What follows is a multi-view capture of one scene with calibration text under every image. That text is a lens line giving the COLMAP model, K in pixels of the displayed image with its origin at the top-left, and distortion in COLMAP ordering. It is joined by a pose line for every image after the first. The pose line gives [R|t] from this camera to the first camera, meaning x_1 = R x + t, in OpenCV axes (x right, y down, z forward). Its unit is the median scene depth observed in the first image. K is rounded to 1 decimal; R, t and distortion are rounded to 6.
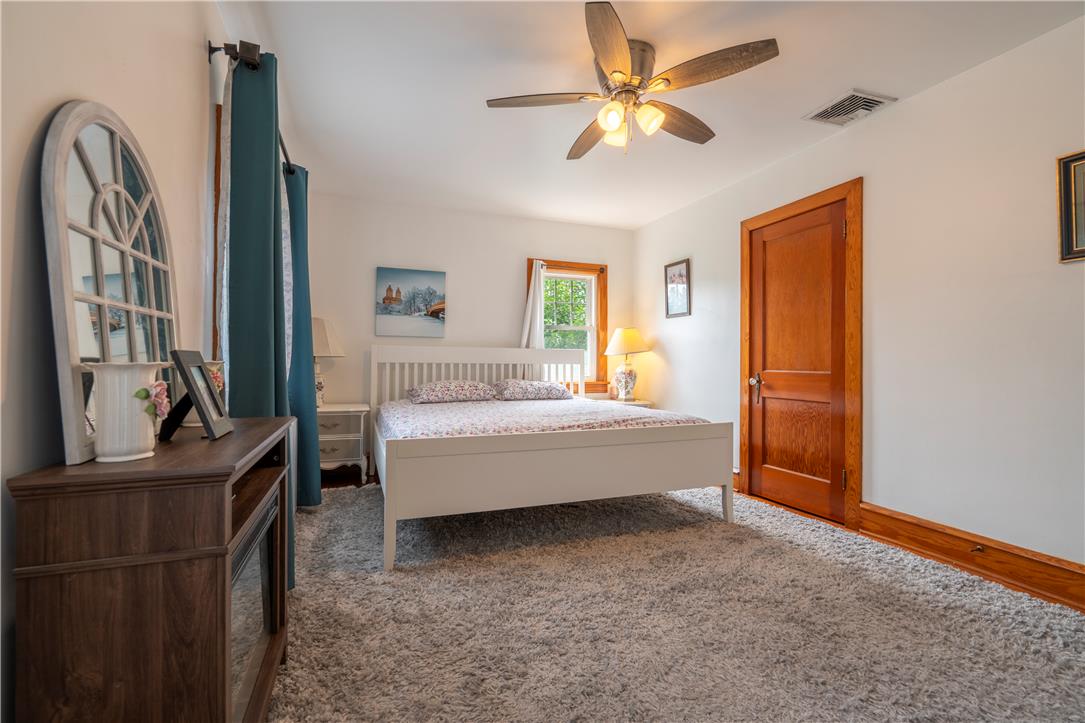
lens RADIAL K [[493.2, 0, 545.3], [0, 493.2, 357.7], [0, 0, 1]] dist [-0.003286, 0.001526]
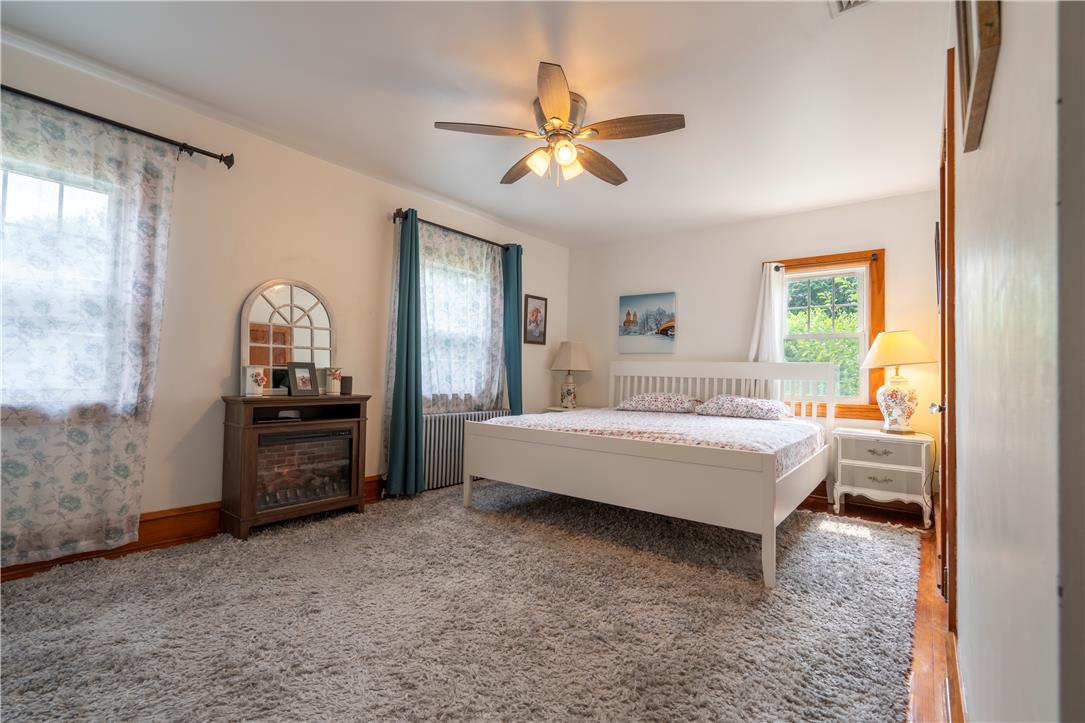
lens RADIAL K [[493.2, 0, 540.6], [0, 493.2, 367.0], [0, 0, 1]] dist [-0.003286, 0.001526]
pose [[0.512445, -0.005580, -0.858702, 0.573876], [-0.010957, 0.999855, -0.013036, 0.006793], [0.858650, 0.016089, 0.512309, 0.205260]]
